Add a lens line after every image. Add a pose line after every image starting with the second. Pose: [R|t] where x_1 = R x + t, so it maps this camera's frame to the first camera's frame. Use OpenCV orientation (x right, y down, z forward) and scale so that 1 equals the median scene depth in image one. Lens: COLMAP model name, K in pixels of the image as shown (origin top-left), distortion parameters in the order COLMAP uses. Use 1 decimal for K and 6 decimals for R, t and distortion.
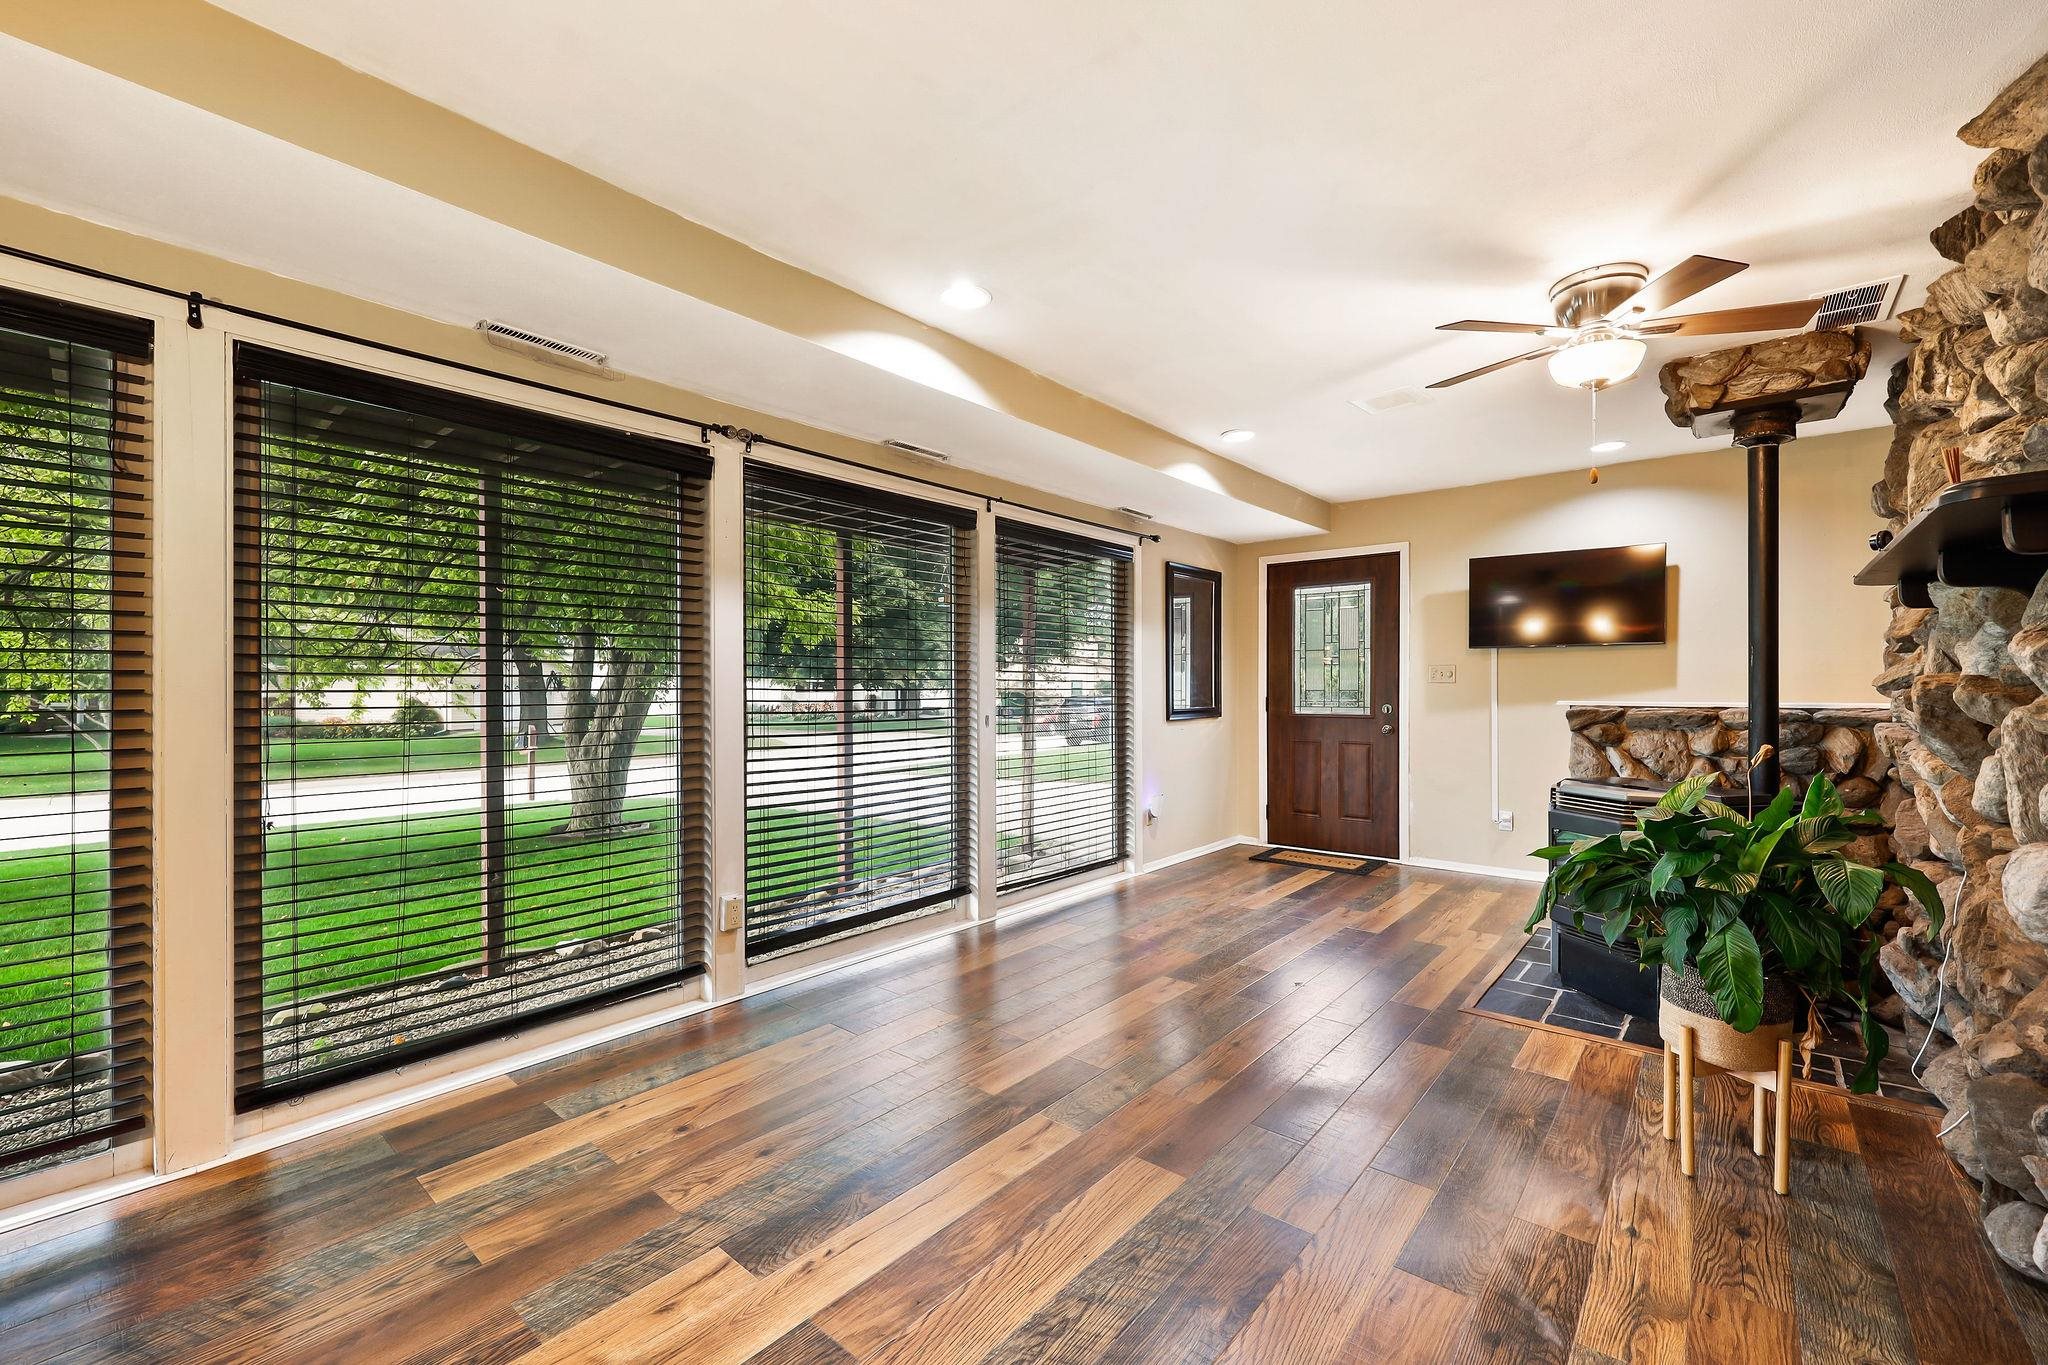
lens RADIAL K [[828.1, 0, 1037.2], [0, 828.1, 685.0], [0, 0, 1]] dist [0.001284, -0.000120]
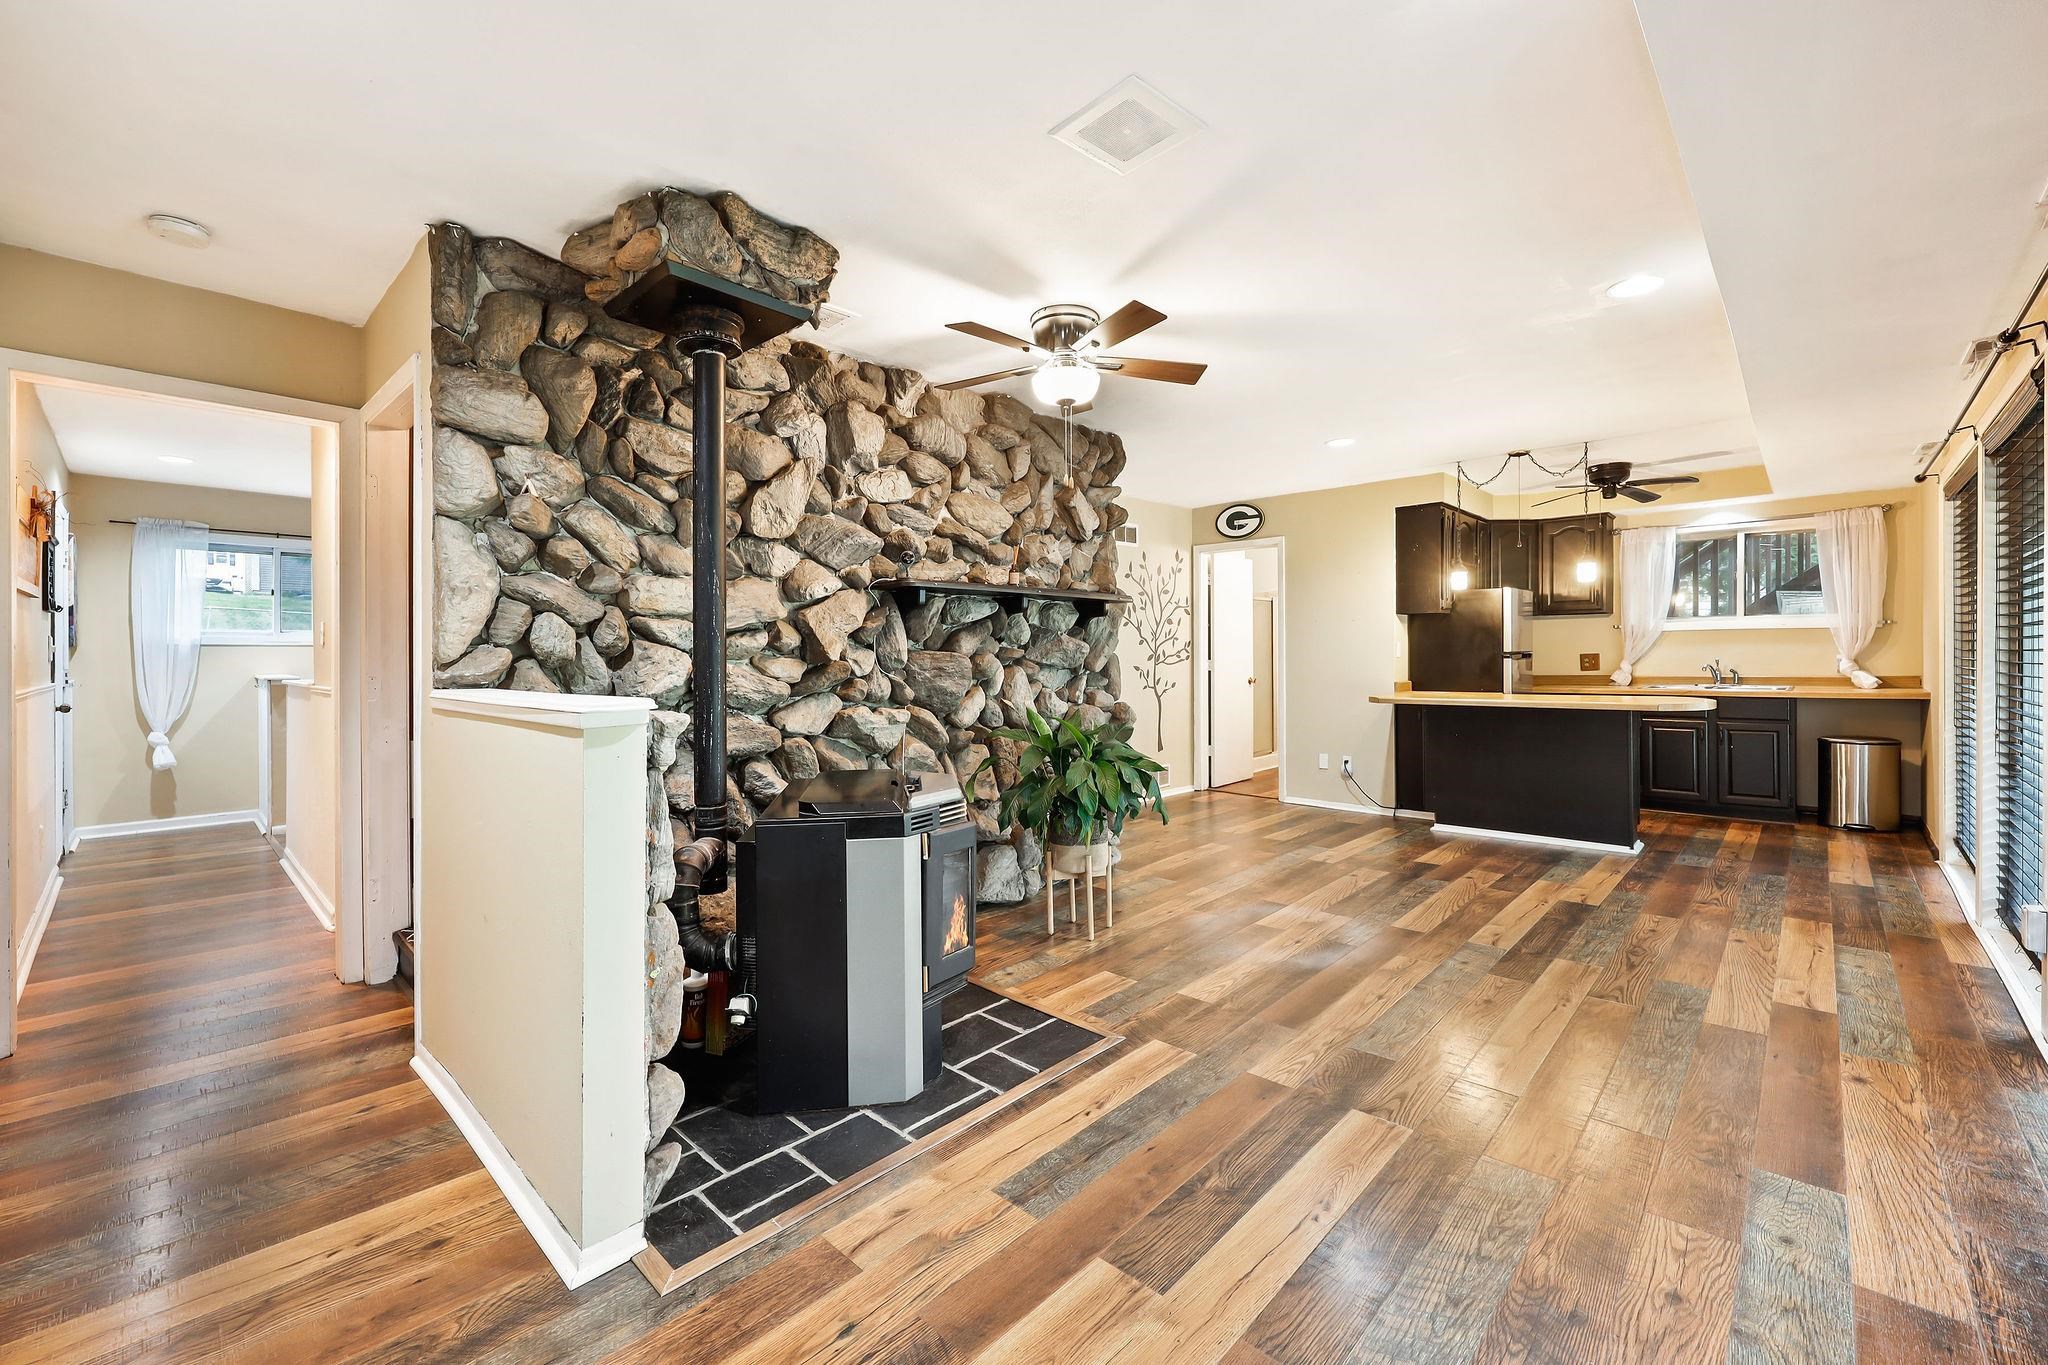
lens RADIAL K [[843.0, 0, 1021.0], [0, 843.0, 667.2], [0, 0, 1]] dist [-0.001463, 0.000275]
pose [[-0.997476, 0.012584, 0.069874, 0.451284], [0.013304, 0.999863, 0.009837, 0.000800], [-0.069740, 0.010741, -0.997507, 1.535984]]
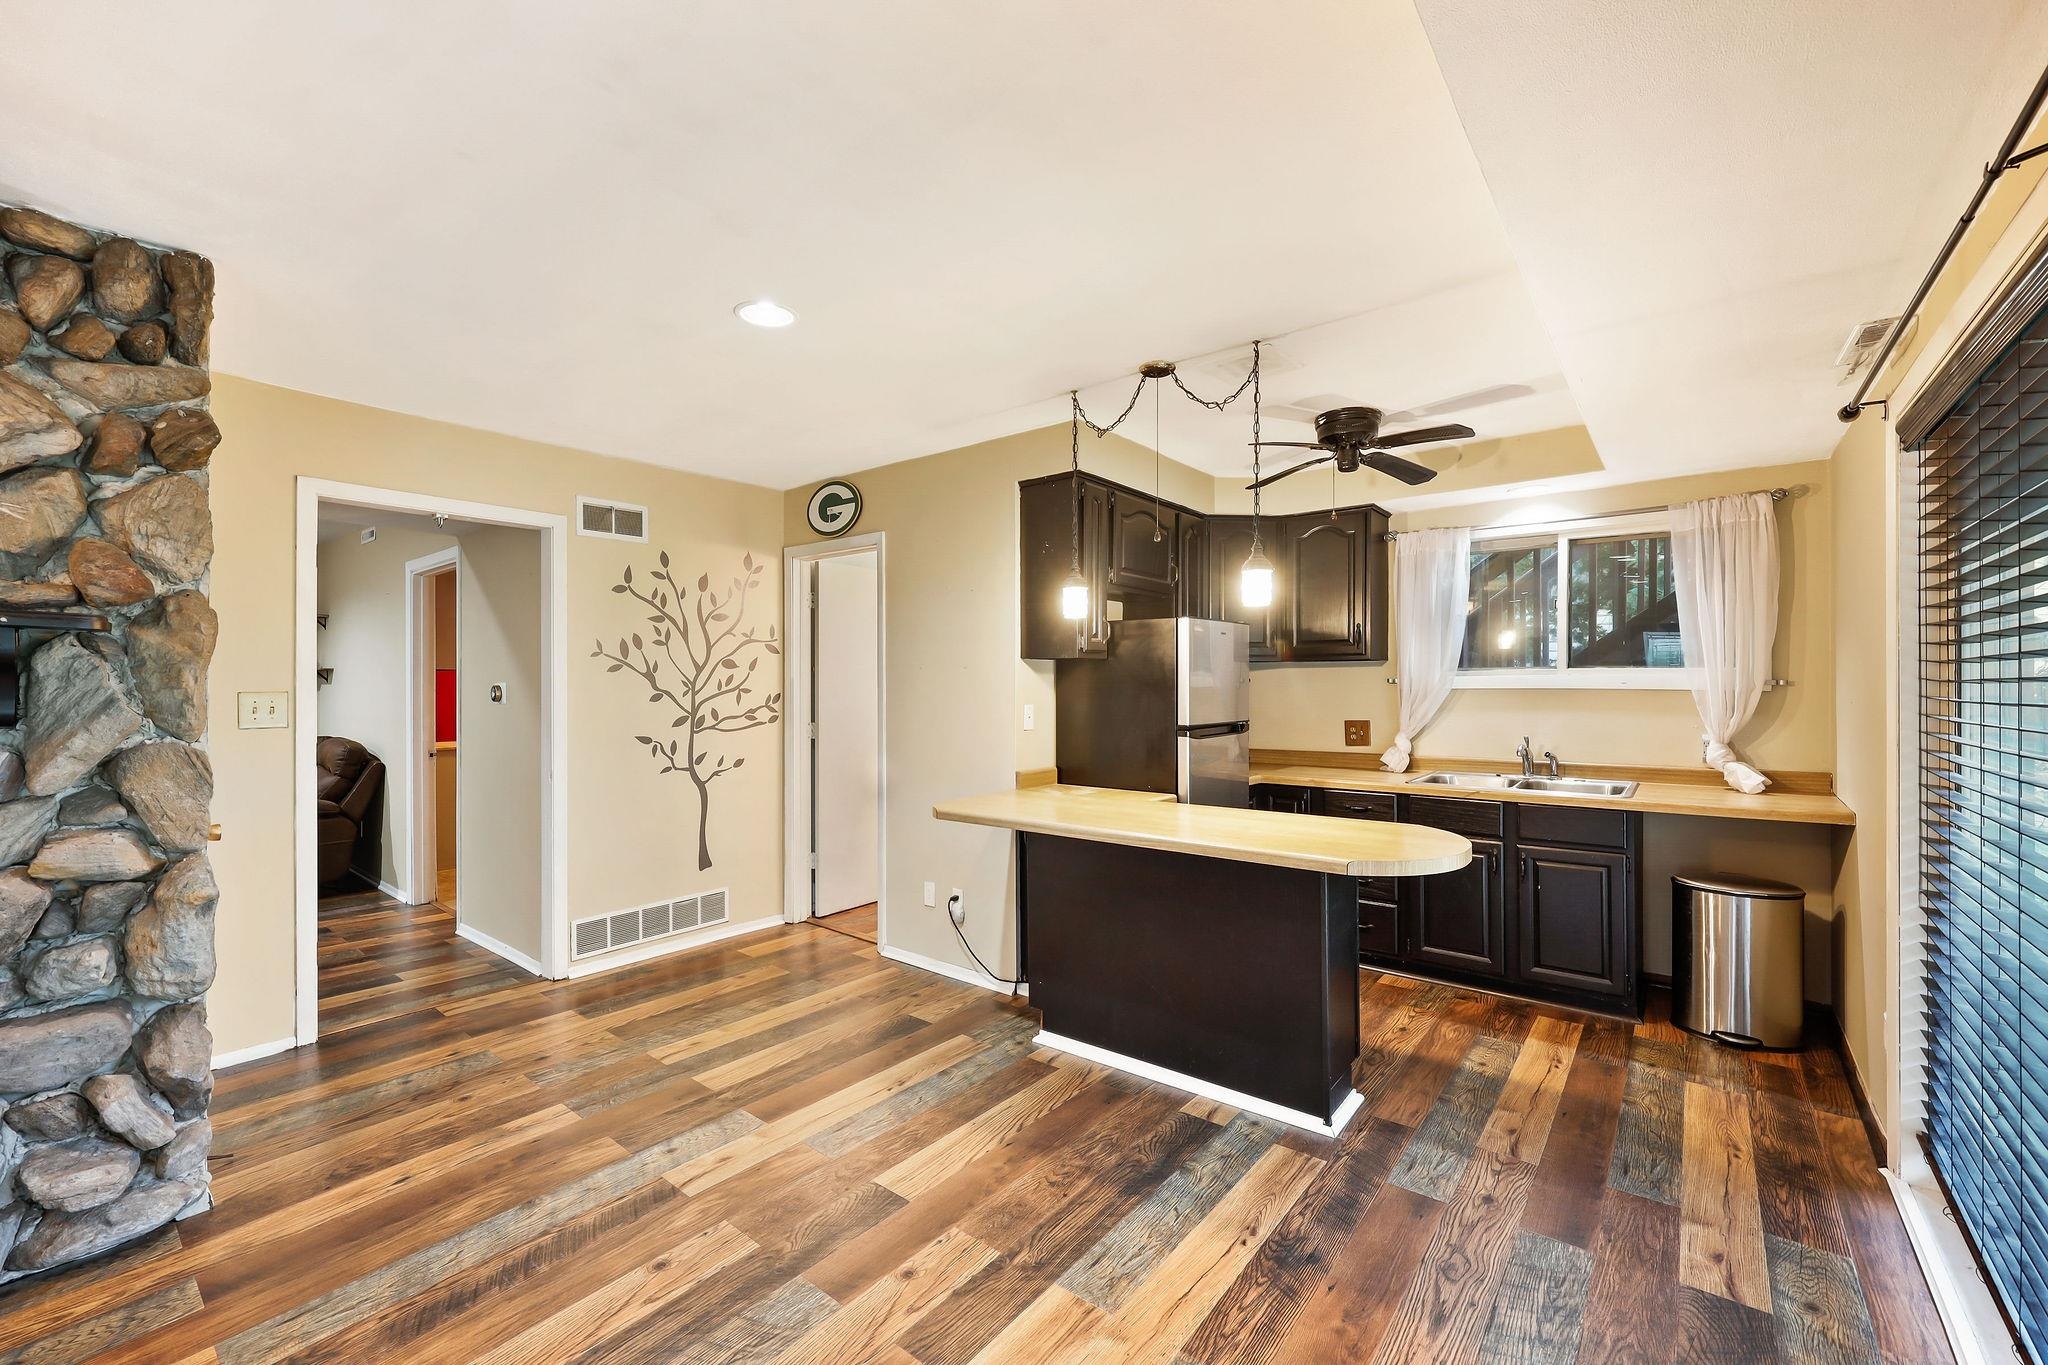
lens RADIAL K [[828.1, 0, 1037.2], [0, 828.1, 685.0], [0, 0, 1]] dist [0.001284, -0.000120]
pose [[-0.999890, 0.003824, -0.014338, -0.165771], [0.003917, 0.999971, -0.006520, -0.038560], [0.014312, -0.006576, -0.999876, 0.820565]]
